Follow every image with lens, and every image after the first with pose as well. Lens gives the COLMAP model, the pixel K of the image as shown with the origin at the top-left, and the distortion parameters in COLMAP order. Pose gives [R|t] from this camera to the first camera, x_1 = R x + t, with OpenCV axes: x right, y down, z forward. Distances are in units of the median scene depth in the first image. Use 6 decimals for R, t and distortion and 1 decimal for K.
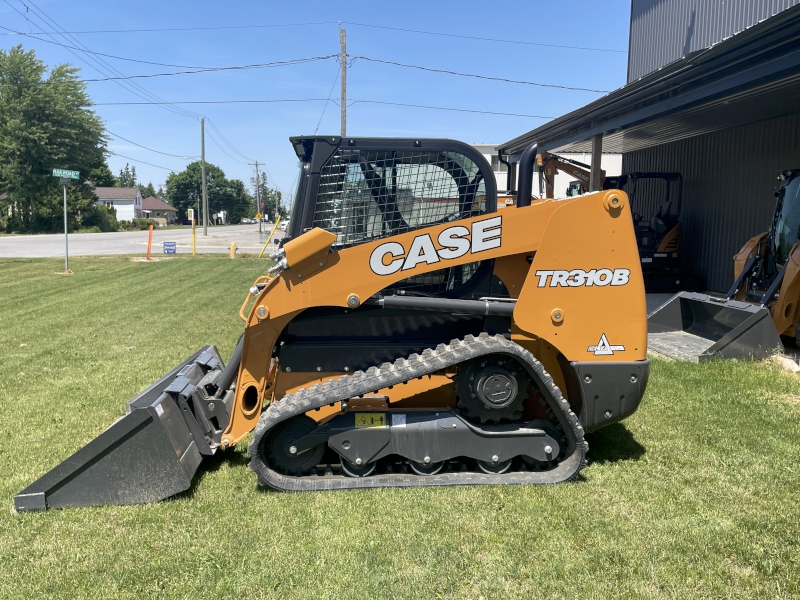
lens RADIAL K [[720.1, 0, 394.1], [0, 720.1, 299.8], [0, 0, 1]] dist [0.082360, -0.108827]
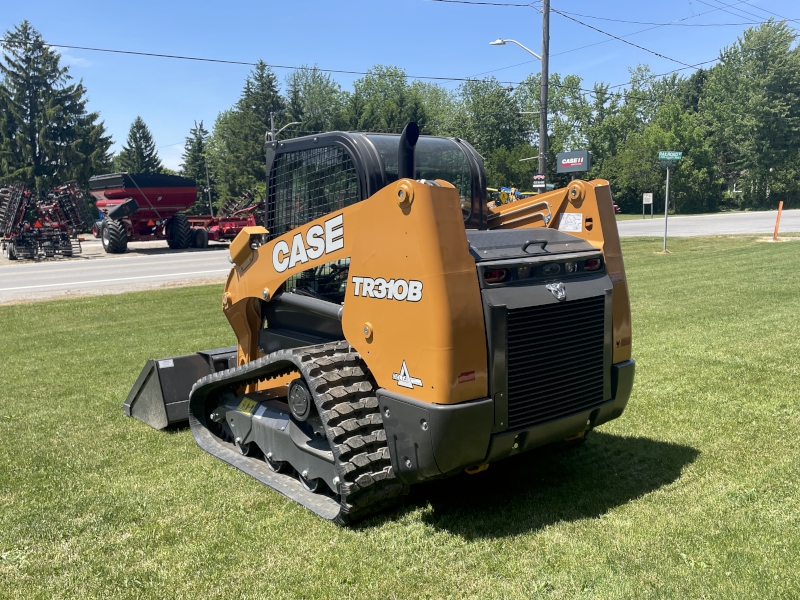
lens RADIAL K [[720.1, 0, 394.1], [0, 720.1, 299.8], [0, 0, 1]] dist [0.082360, -0.108827]
pose [[0.560188, 0.083327, -0.824164, 0.934414], [-0.055521, 0.996467, 0.063010, -0.069271], [0.826503, 0.010461, 0.562835, 0.548740]]
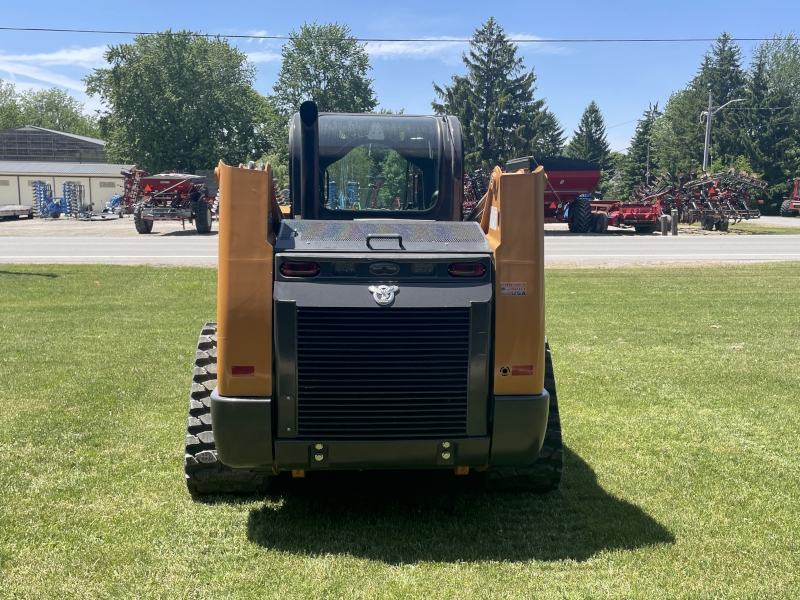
lens RADIAL K [[720.1, 0, 400.0], [0, 720.1, 300.0], [0, 0, 1]] dist [0.090988, -0.111828]
pose [[-0.009202, 0.136977, -0.990531, 1.063074], [-0.116168, 0.983720, 0.137115, -0.131710], [0.993187, 0.116330, 0.006861, 1.179994]]
